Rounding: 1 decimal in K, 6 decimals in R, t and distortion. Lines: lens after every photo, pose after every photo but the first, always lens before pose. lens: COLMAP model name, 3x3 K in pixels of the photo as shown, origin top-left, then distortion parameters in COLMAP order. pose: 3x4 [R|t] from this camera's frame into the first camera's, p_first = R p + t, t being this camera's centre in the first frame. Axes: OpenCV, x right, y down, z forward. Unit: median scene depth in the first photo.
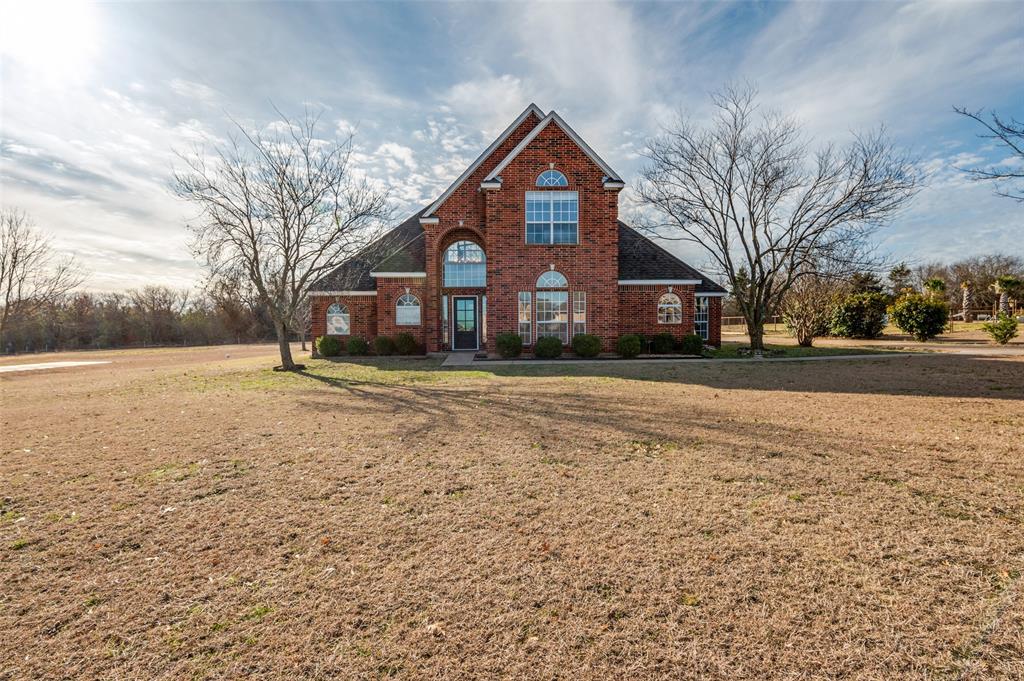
lens RADIAL K [[489.3, 0, 512.0], [0, 489.3, 340.5], [0, 0, 1]] dist [-0.003245, -0.000246]
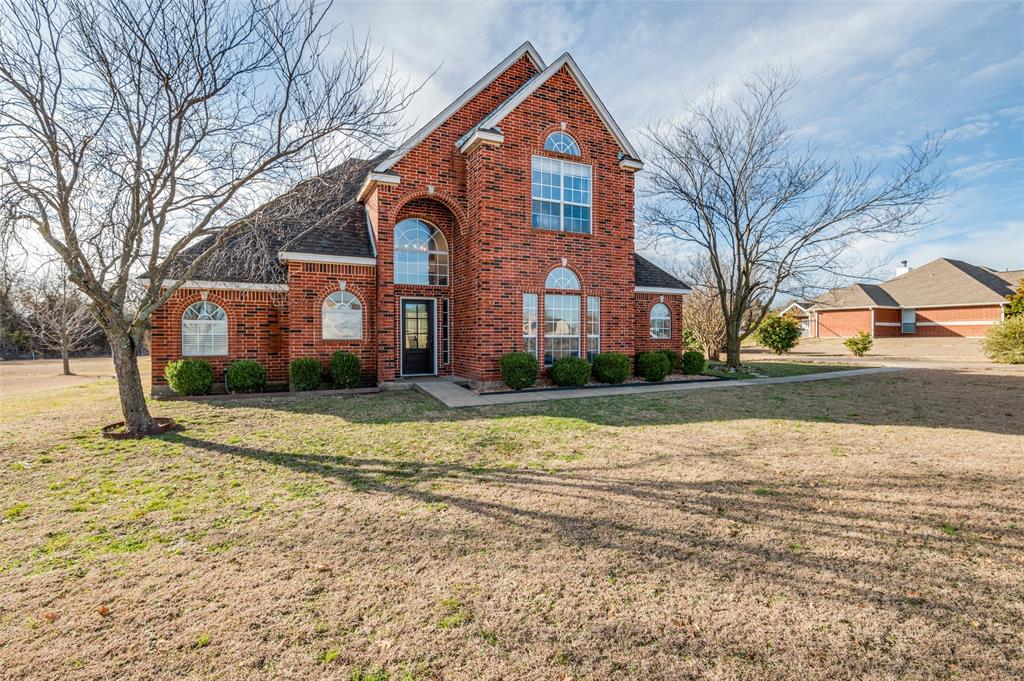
lens RADIAL K [[463.4, 0, 512.0], [0, 463.4, 340.5], [0, 0, 1]] dist [-0.006861, -0.000435]
pose [[0.918656, 0.001825, 0.395054, -0.261308], [0.008693, 0.999654, -0.024832, -0.014447], [-0.394963, 0.026246, 0.918322, 0.384325]]
